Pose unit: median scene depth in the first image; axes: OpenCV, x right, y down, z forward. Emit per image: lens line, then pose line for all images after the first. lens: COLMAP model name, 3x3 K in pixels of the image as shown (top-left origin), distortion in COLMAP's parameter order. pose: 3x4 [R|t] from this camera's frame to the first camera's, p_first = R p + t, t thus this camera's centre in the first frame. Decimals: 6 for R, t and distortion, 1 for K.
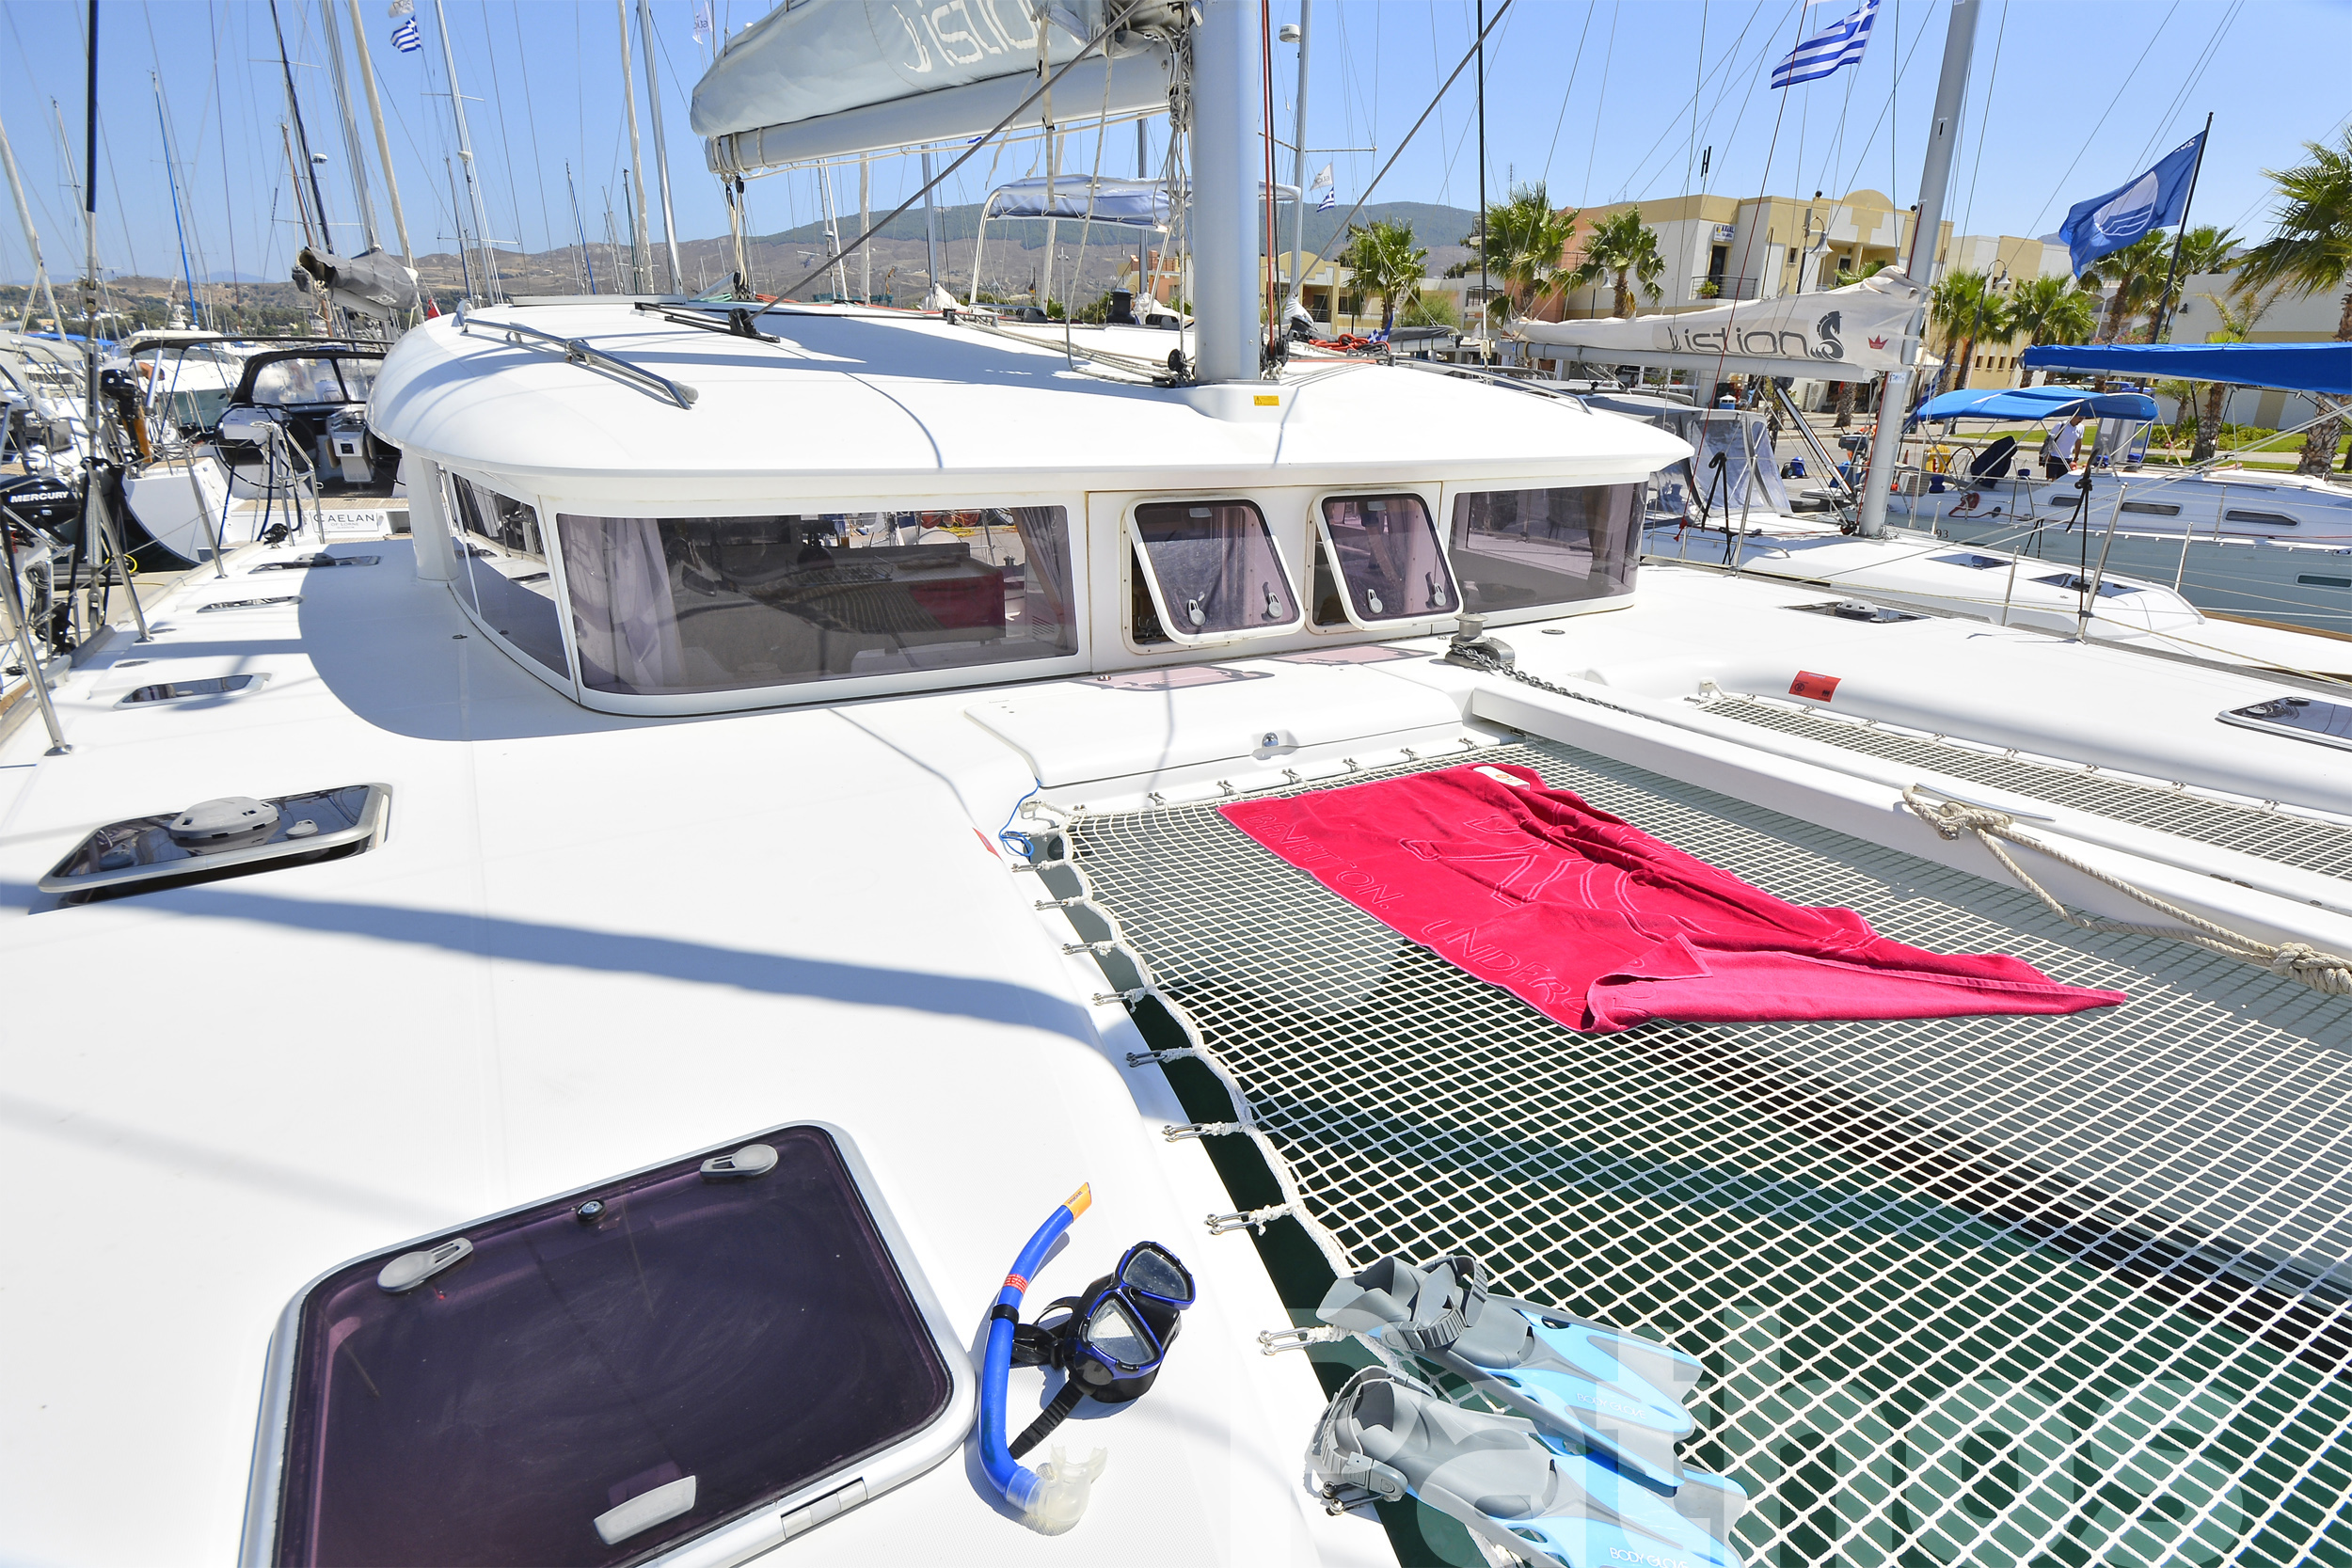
lens RADIAL K [[1131.4, 0, 1199.4], [0, 1131.4, 784.1], [0, 0, 1]] dist [-0.004643, -0.000855]
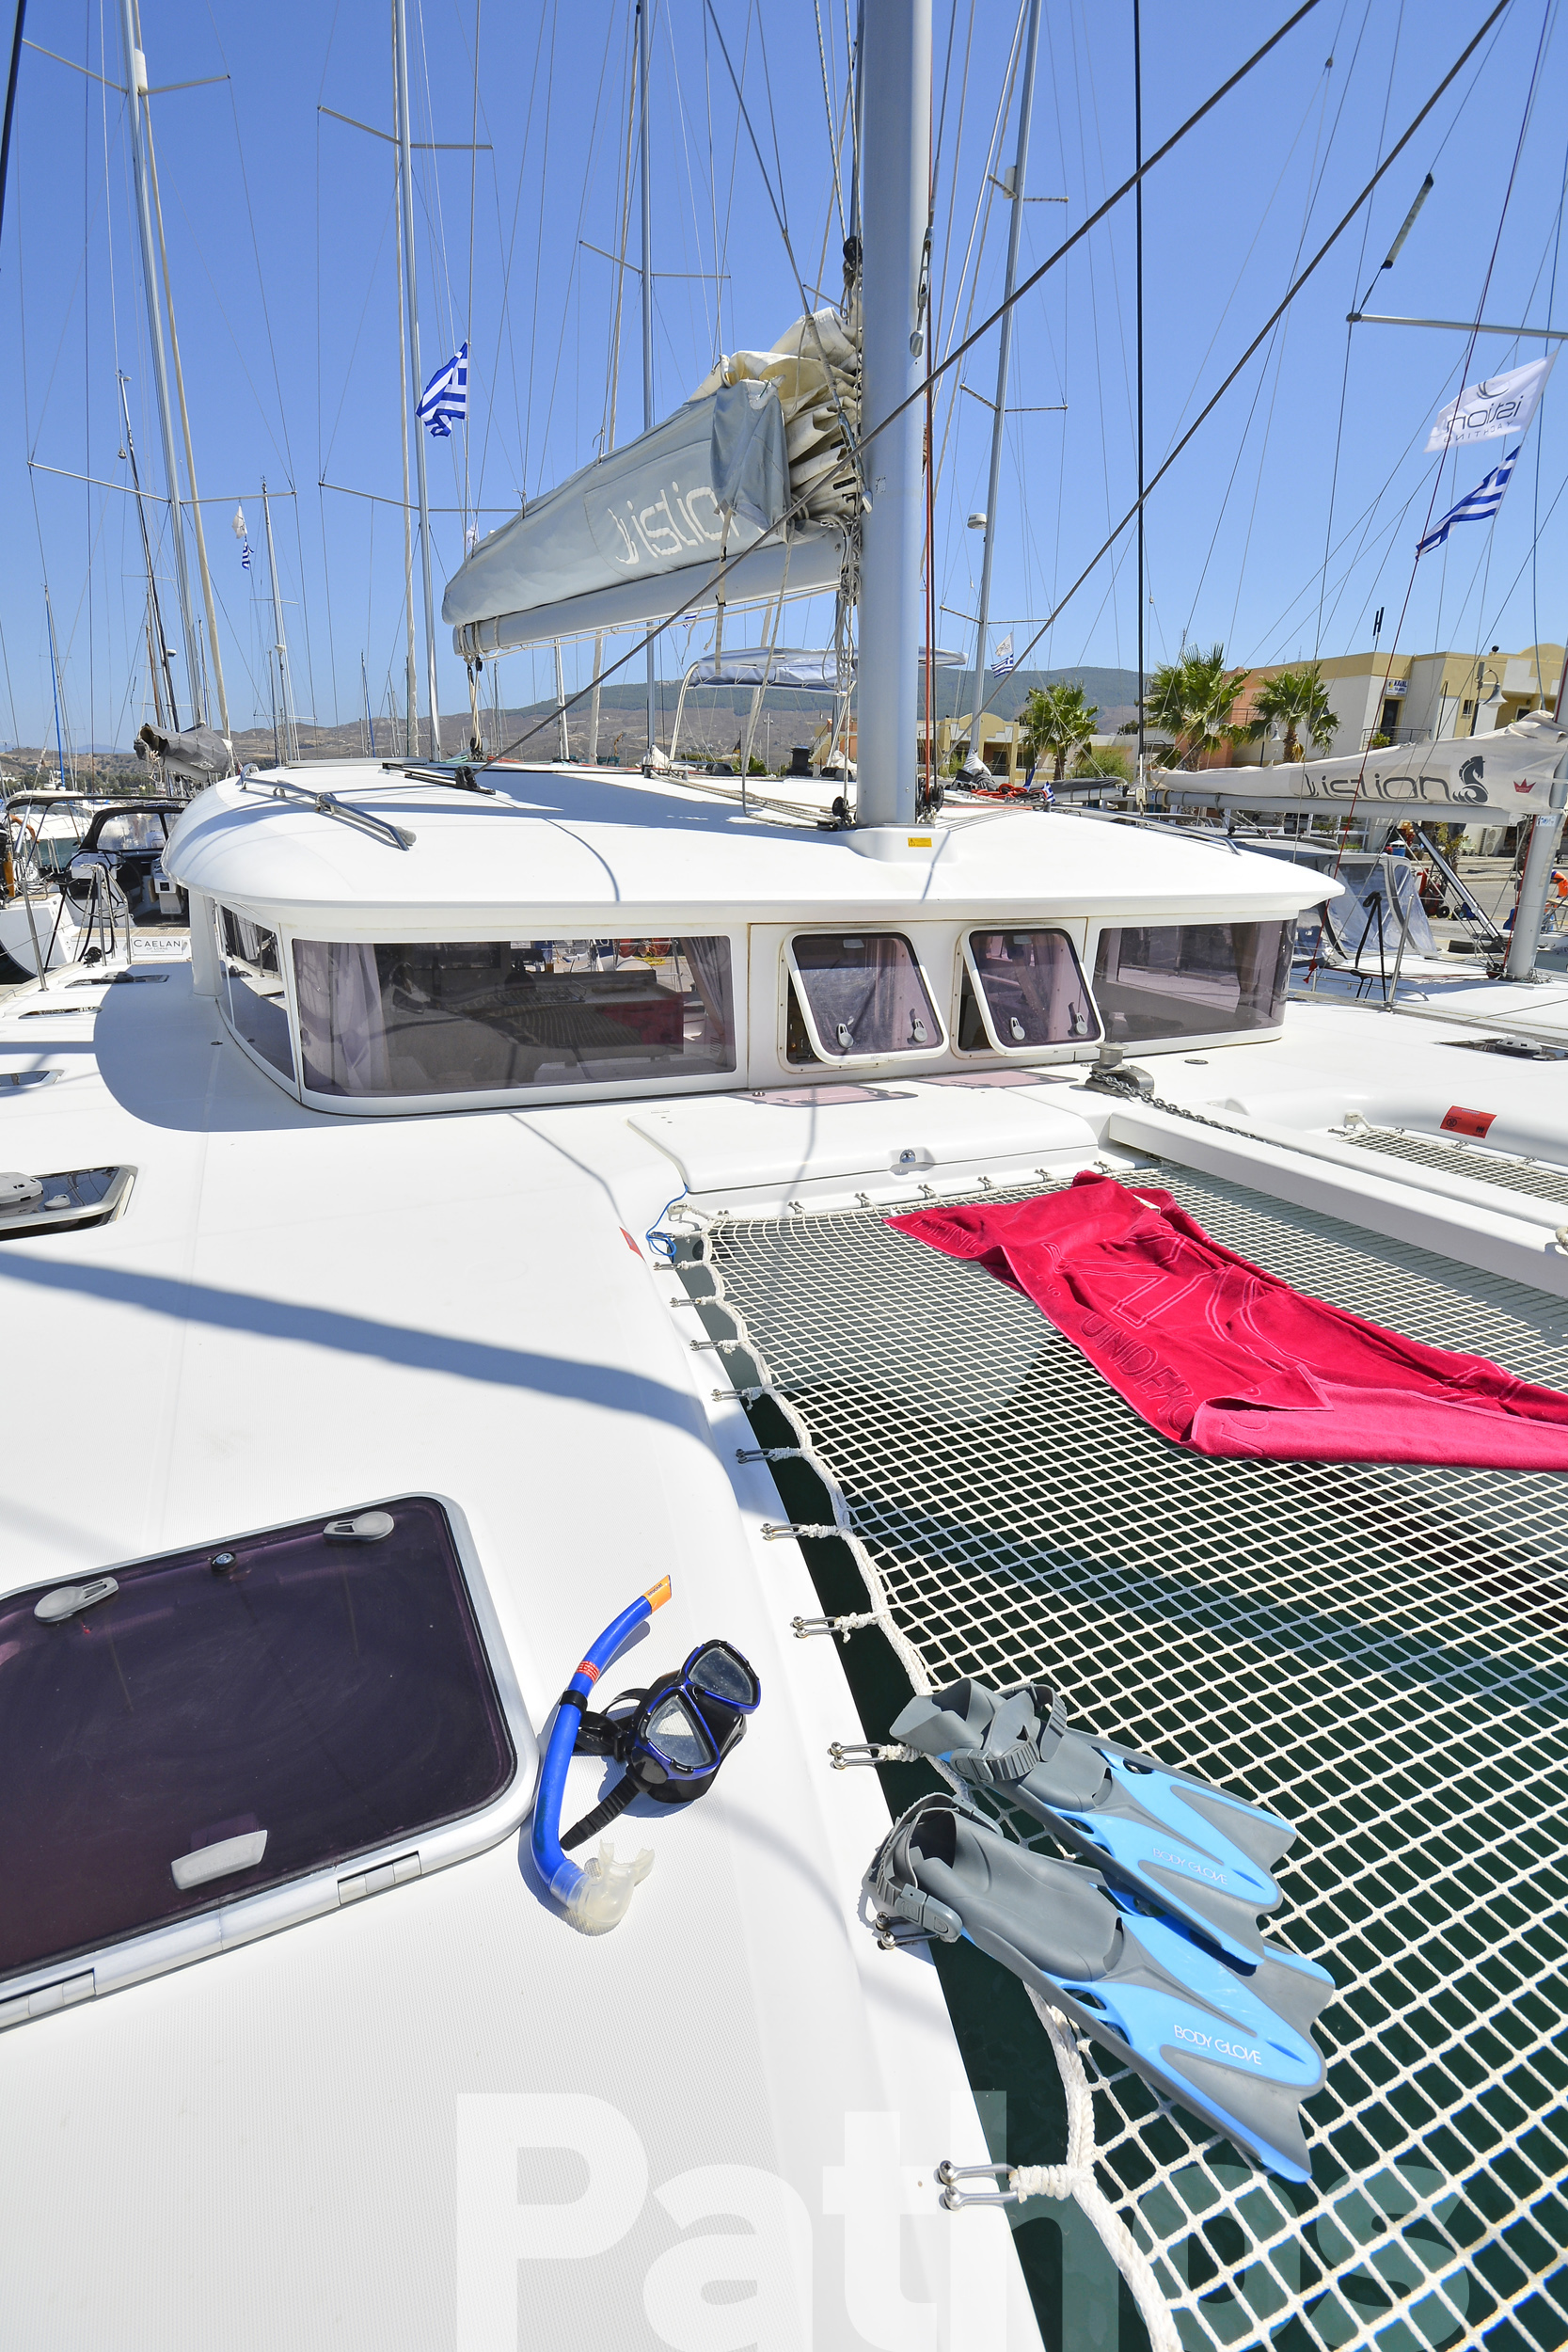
lens RADIAL K [[1037.0, 0, 740.5], [0, 1037.0, 1121.0], [0, 0, 1]] dist [0.004101, -0.007202]
pose [[0.990963, 0.031647, -0.130347, 0.032830], [-0.040517, 0.996999, -0.065969, -0.001252], [0.127868, 0.070654, 0.989271, 0.016153]]
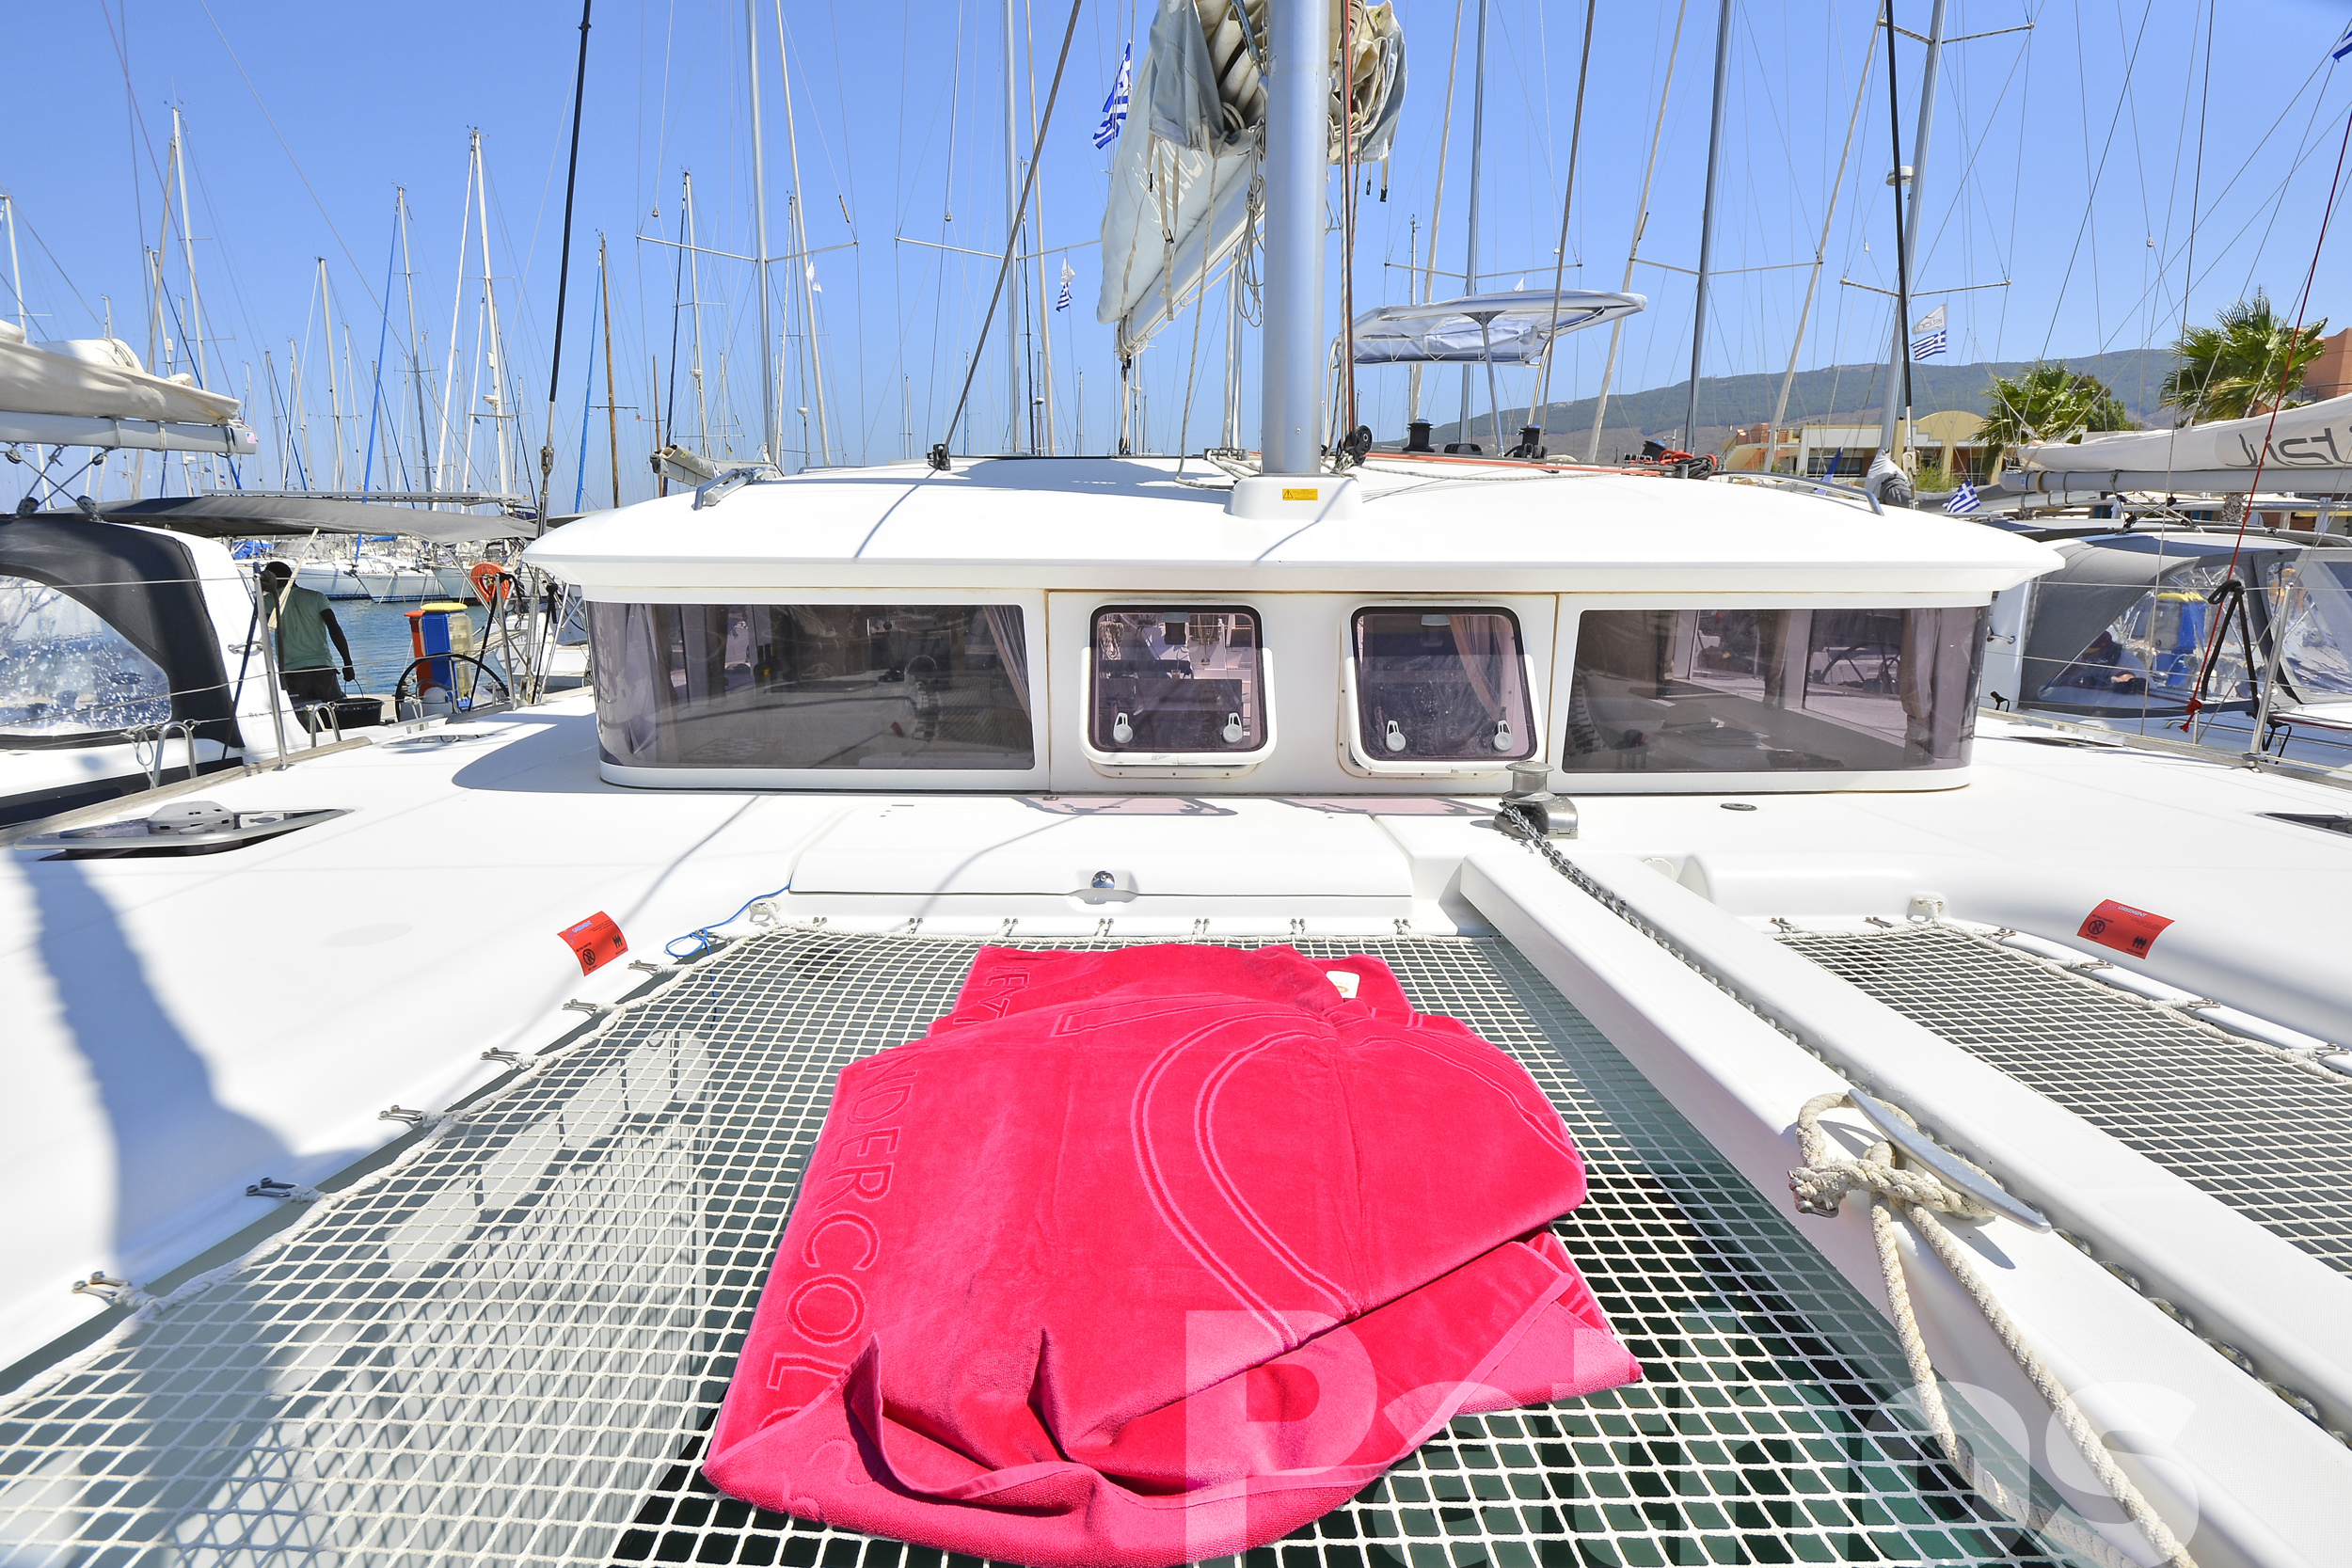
lens RADIAL K [[1131.4, 0, 1177.8], [0, 1131.4, 764.5], [0, 0, 1]] dist [-0.004643, -0.000855]
pose [[0.868834, 0.075354, -0.489335, 0.489671], [-0.154927, 0.980094, -0.124152, -0.027472], [0.470239, 0.183679, 0.863214, 0.316620]]
